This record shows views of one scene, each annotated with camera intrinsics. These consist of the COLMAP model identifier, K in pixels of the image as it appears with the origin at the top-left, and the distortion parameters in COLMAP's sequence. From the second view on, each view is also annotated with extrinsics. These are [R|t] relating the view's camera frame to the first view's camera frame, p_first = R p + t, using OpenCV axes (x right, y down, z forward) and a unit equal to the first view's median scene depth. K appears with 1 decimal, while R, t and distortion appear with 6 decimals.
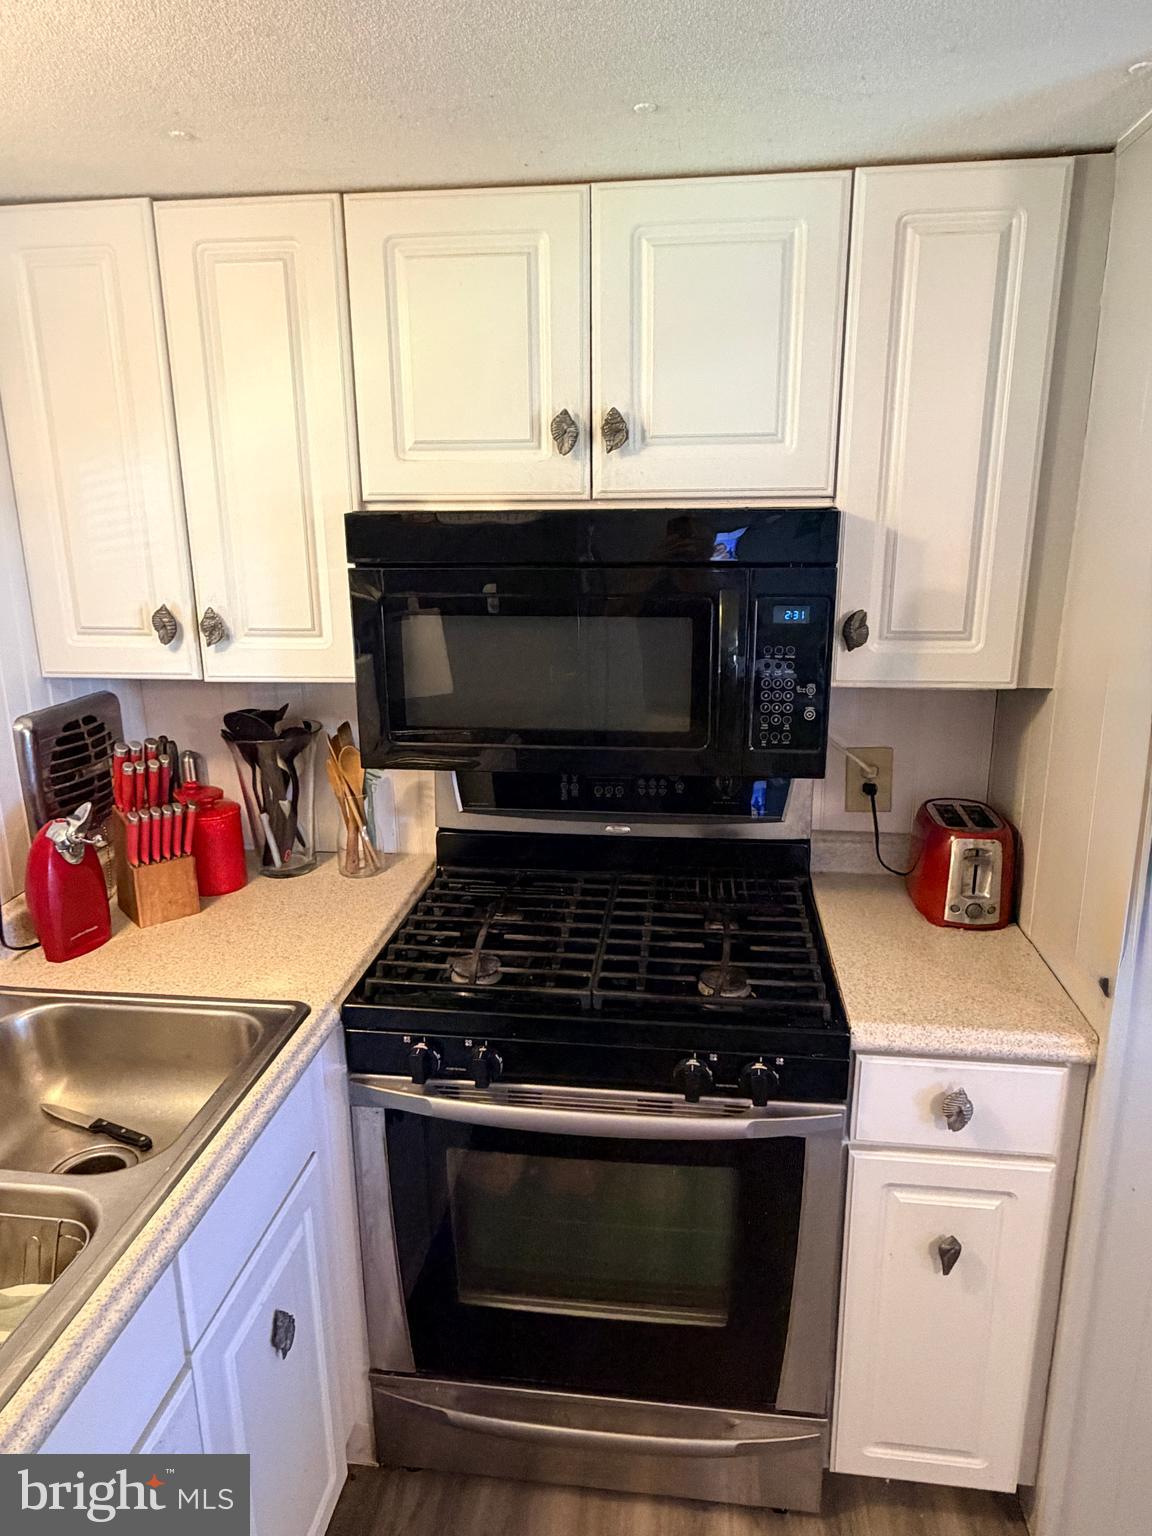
lens RADIAL K [[978.8, 0, 577.2], [0, 978.8, 766.9], [0, 0, 1]] dist [-0.001546, -0.002962]
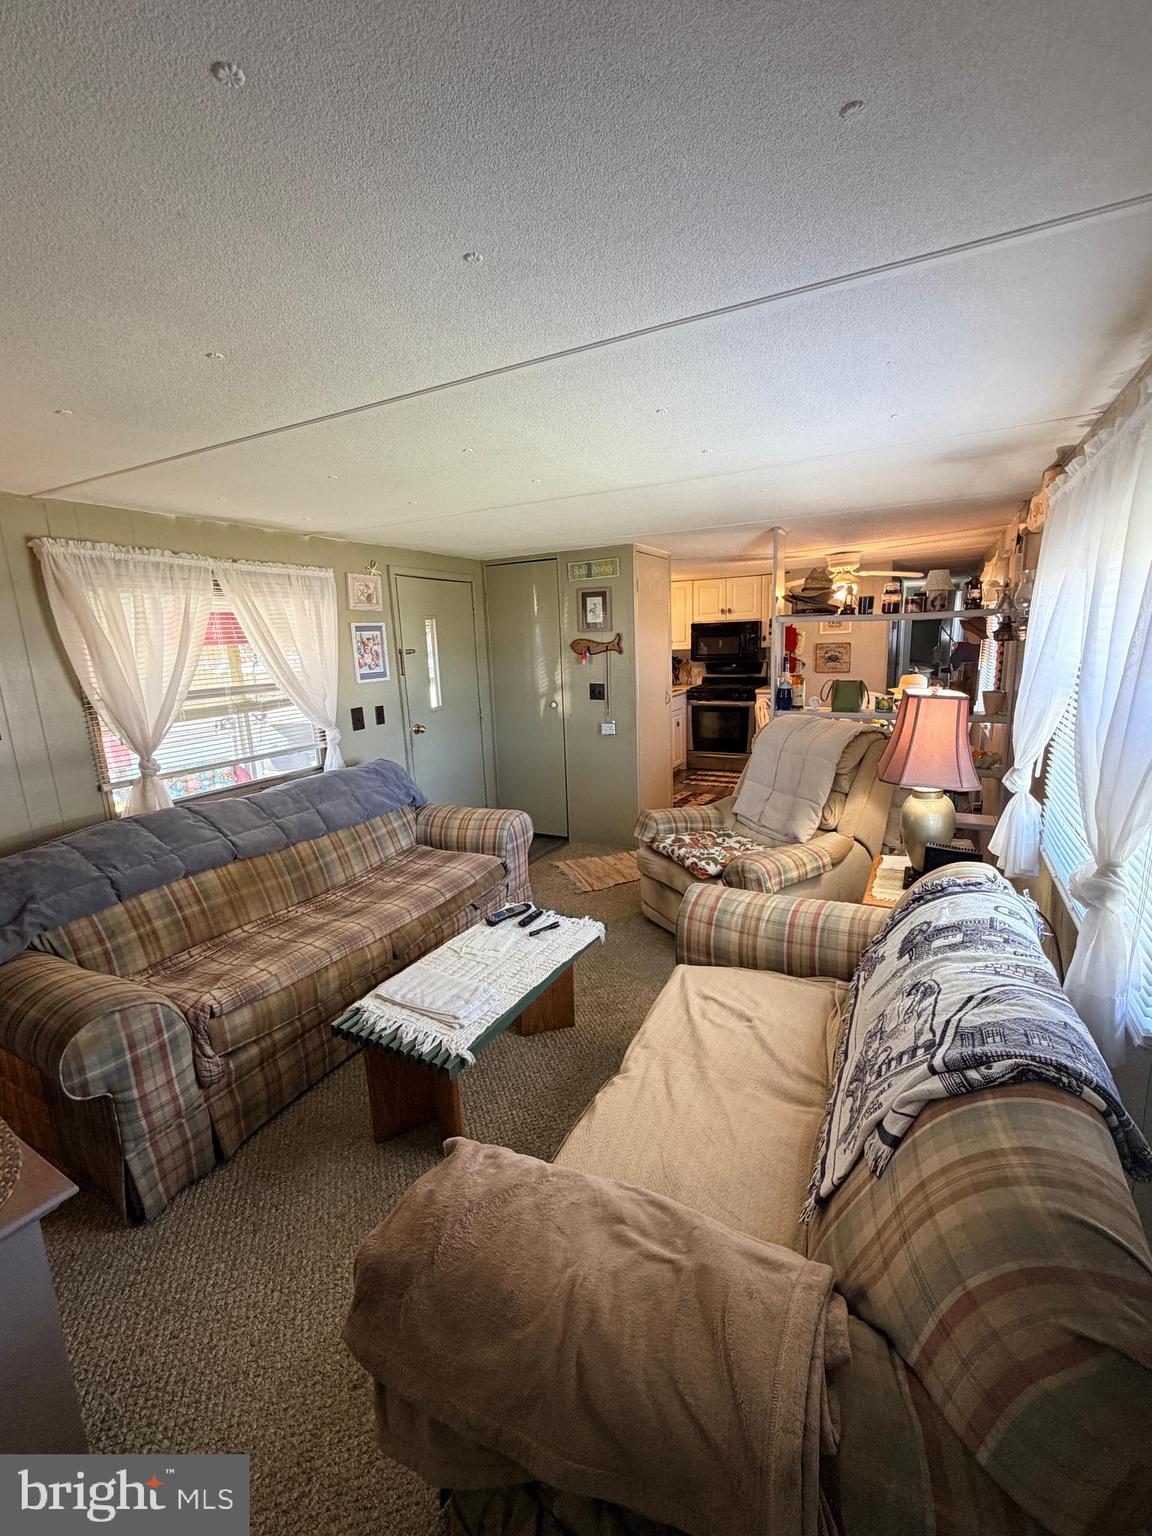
lens RADIAL K [[627.9, 0, 578.7], [0, 627.9, 764.8], [0, 0, 1]] dist [-0.002074, 0.000003]
pose [[0.930541, 0.049480, -0.362829, 0.706900], [-0.063297, 0.997649, -0.026284, 0.930862], [0.360675, 0.047424, 0.931485, -3.482659]]
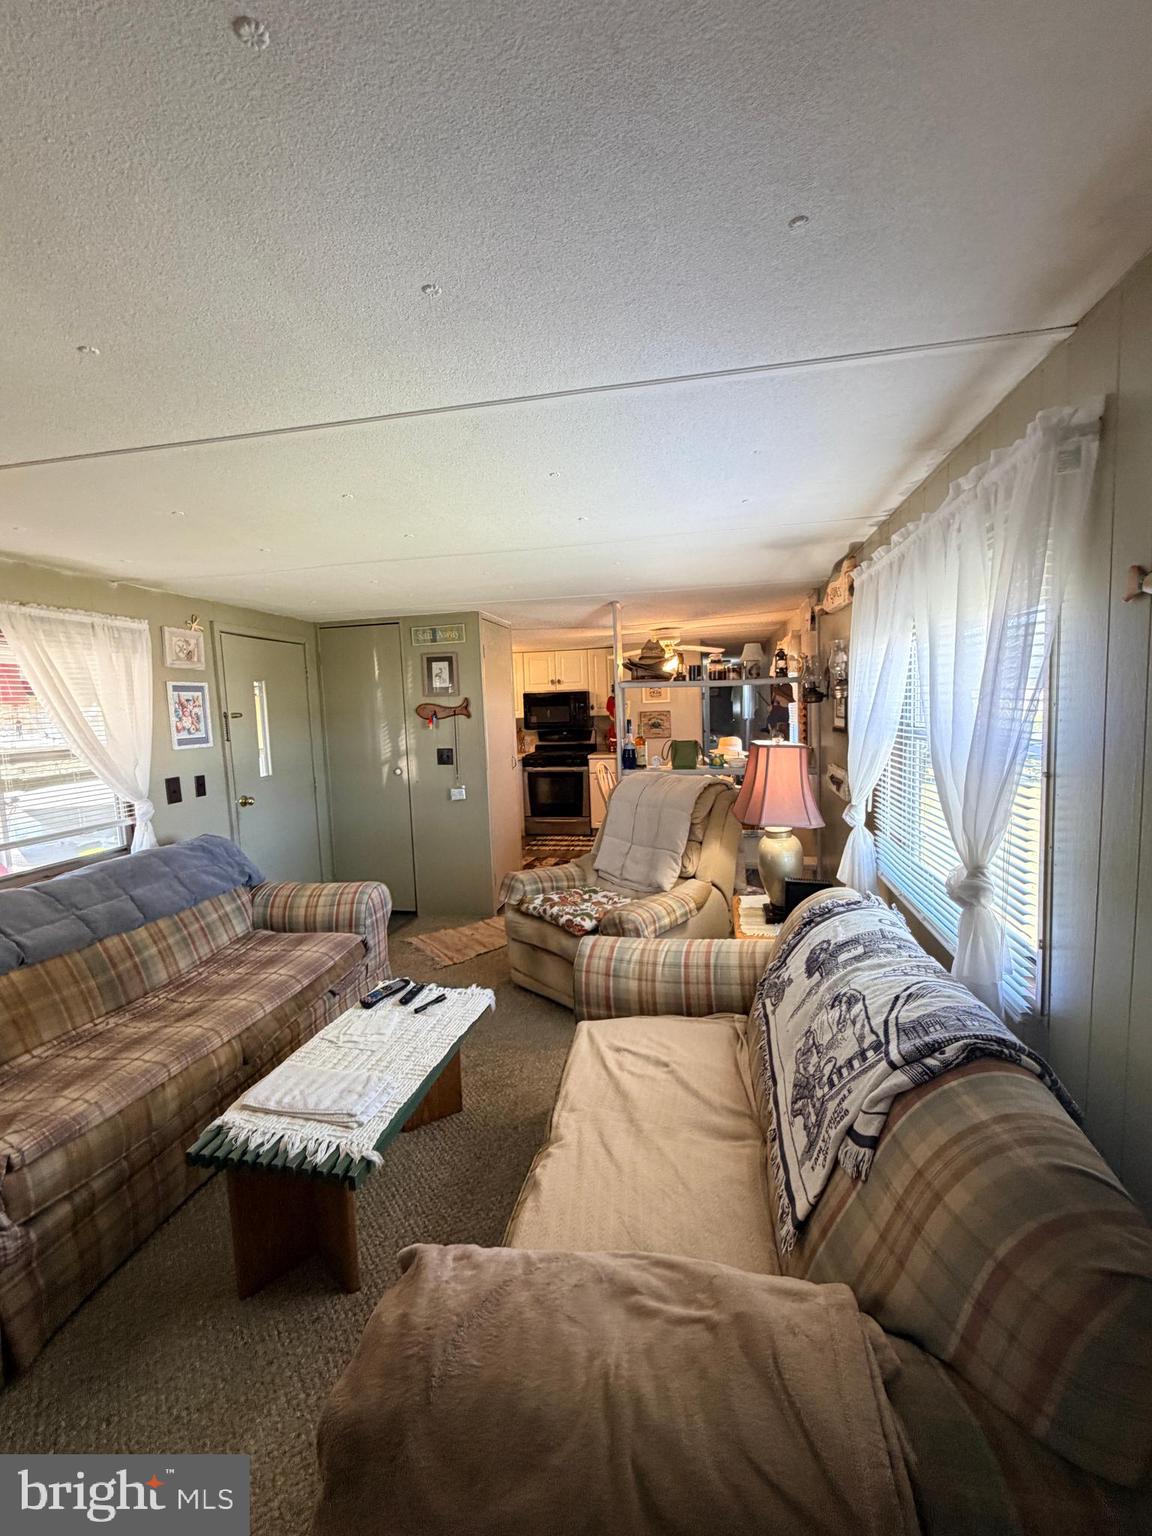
lens RADIAL K [[627.9, 0, 567.8], [0, 627.9, 768.6], [0, 0, 1]] dist [-0.002074, 0.000003]
pose [[0.995493, -0.014584, -0.093710, 0.528619], [0.000552, 0.988980, -0.148050, 0.987071], [0.094837, 0.147331, 0.984530, -3.496861]]
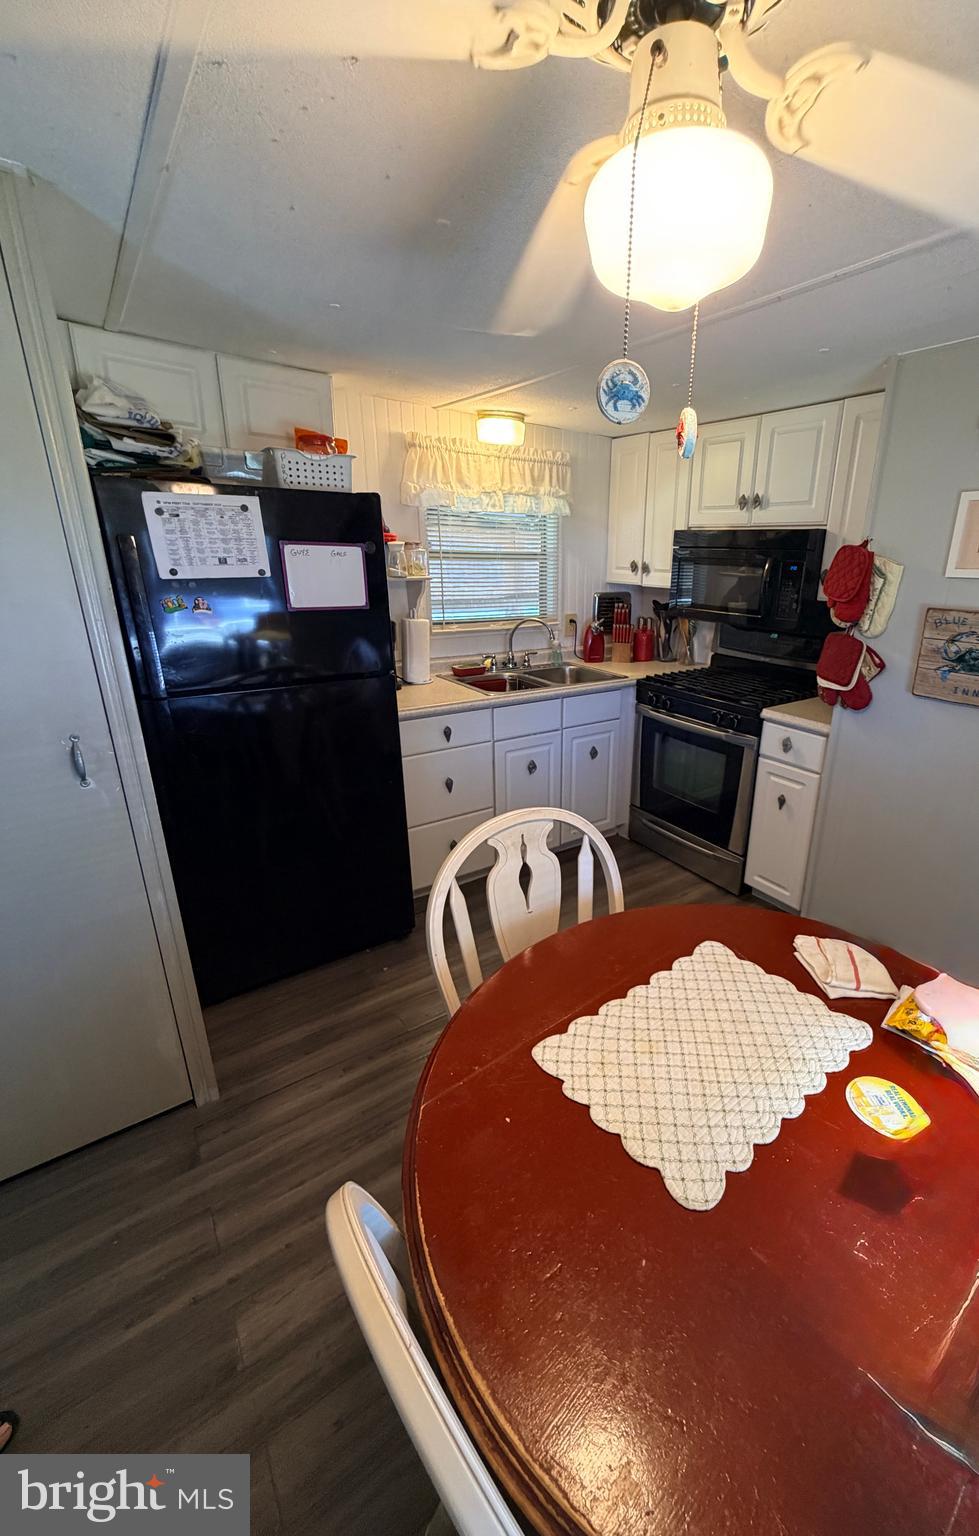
lens RADIAL K [[619.8, 0, 566.2], [0, 619.8, 764.3], [0, 0, 1]] dist [-0.000256, 0.000002]
pose [[0.695219, 0.256590, -0.671441, 1.040448], [-0.202142, 0.966209, 0.159934, 0.218922], [0.689790, 0.024538, 0.723594, -0.669015]]
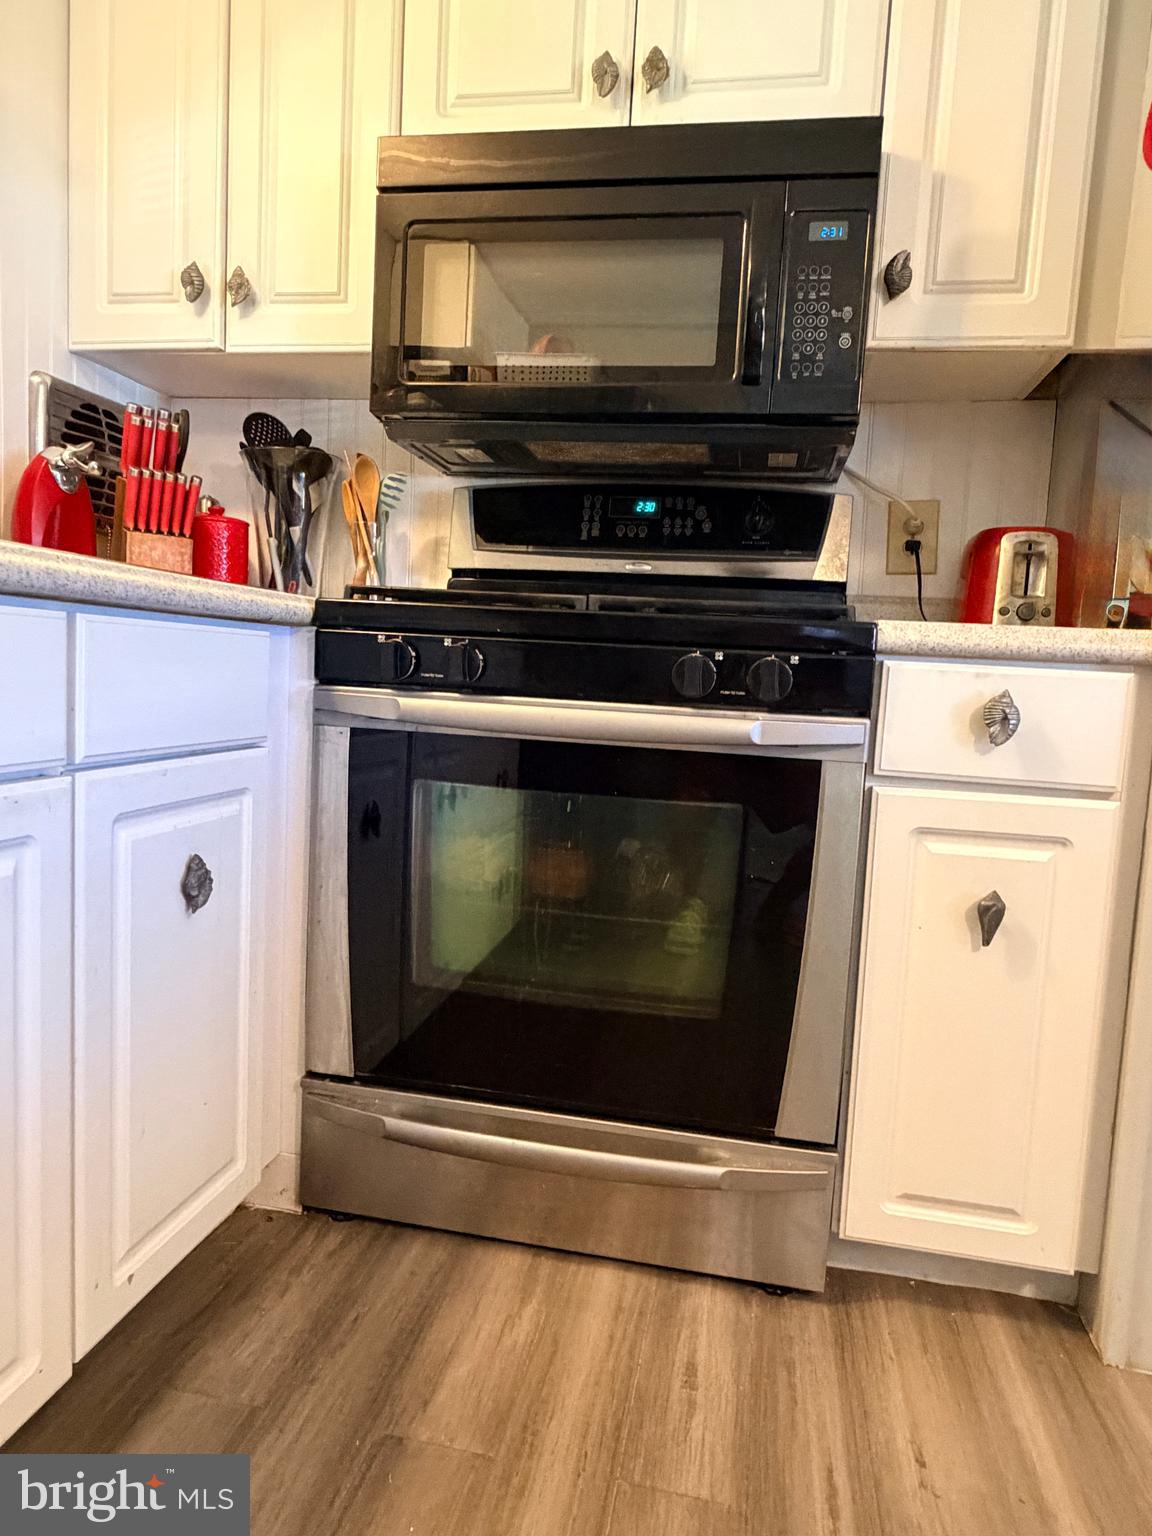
lens RADIAL K [[978.8, 0, 574.0], [0, 978.8, 758.2], [0, 0, 1]] dist [-0.001546, -0.002962]
pose [[0.995544, 0.068929, -0.064346, 0.065635], [-0.078130, 0.985036, -0.153624, 0.484608], [0.052794, 0.157967, 0.986032, 0.125655]]
